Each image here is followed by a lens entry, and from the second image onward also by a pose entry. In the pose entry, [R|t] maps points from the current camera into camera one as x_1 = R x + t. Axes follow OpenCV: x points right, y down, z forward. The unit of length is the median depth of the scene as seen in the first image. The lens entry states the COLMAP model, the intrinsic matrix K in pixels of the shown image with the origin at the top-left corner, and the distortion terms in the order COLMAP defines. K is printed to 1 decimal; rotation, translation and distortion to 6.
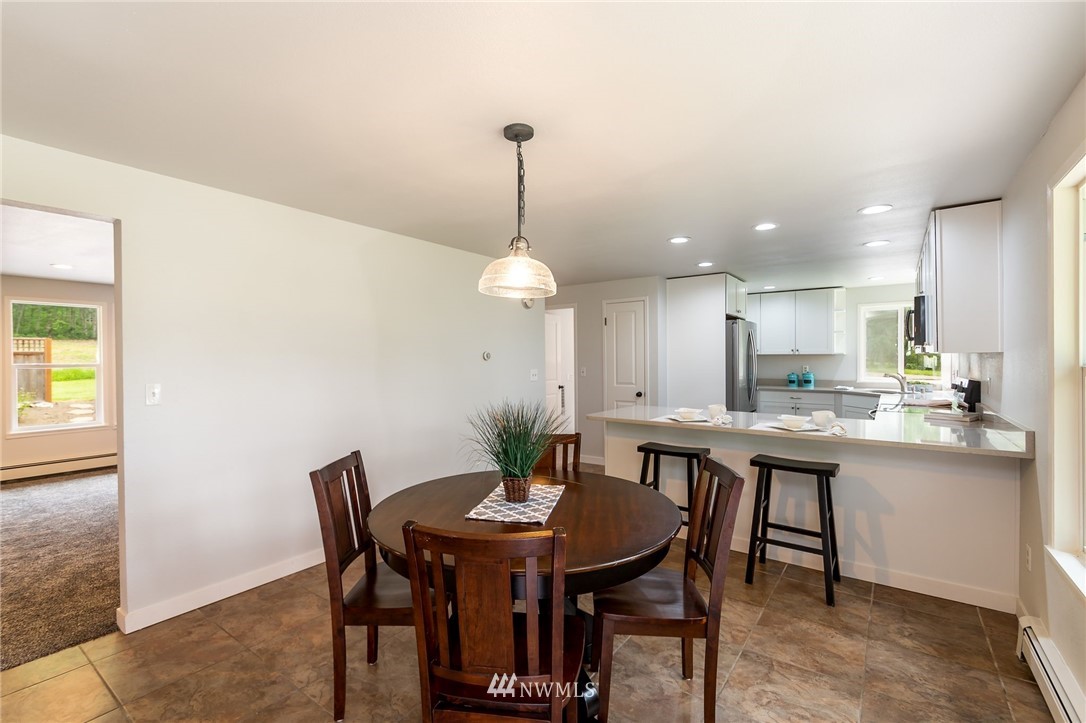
lens RADIAL K [[485.4, 0, 524.8], [0, 485.4, 362.1], [0, 0, 1]] dist [0.000176, 0.000063]
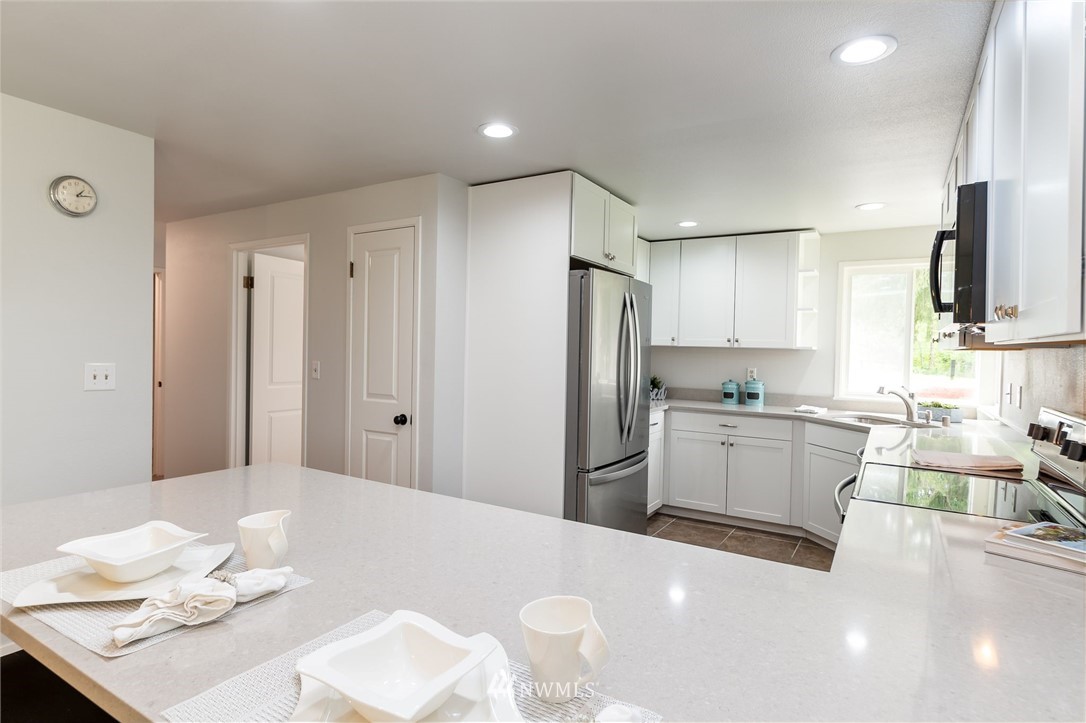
lens RADIAL K [[581.3, 0, 532.0], [0, 581.3, 359.4], [0, 0, 1]] dist [-0.000172, 0.001336]
pose [[0.995354, 0.025382, 0.092880, 0.274762], [-0.026334, 0.999612, 0.009042, -0.002222], [-0.092614, -0.011446, 0.995636, 0.364260]]
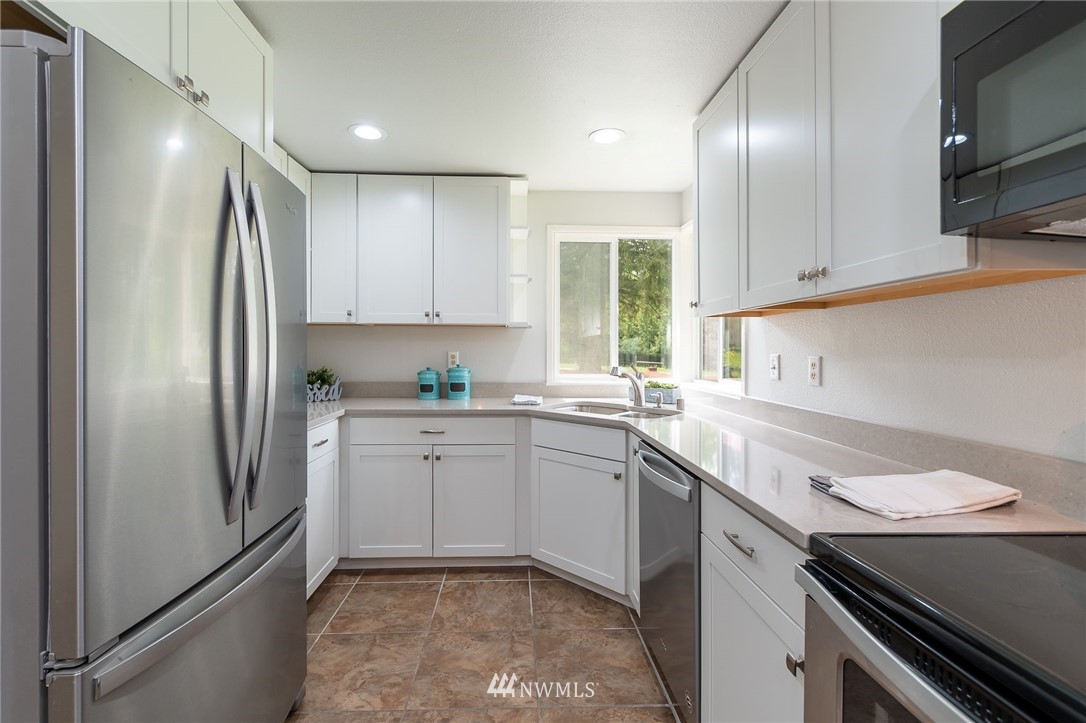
lens RADIAL K [[485.4, 0, 527.4], [0, 485.4, 351.8], [0, 0, 1]] dist [0.000176, 0.000063]
pose [[0.778425, 0.003876, 0.627725, 0.374778], [0.000106, 0.999980, -0.006306, 0.011298], [-0.627737, 0.004975, 0.778409, 0.651551]]
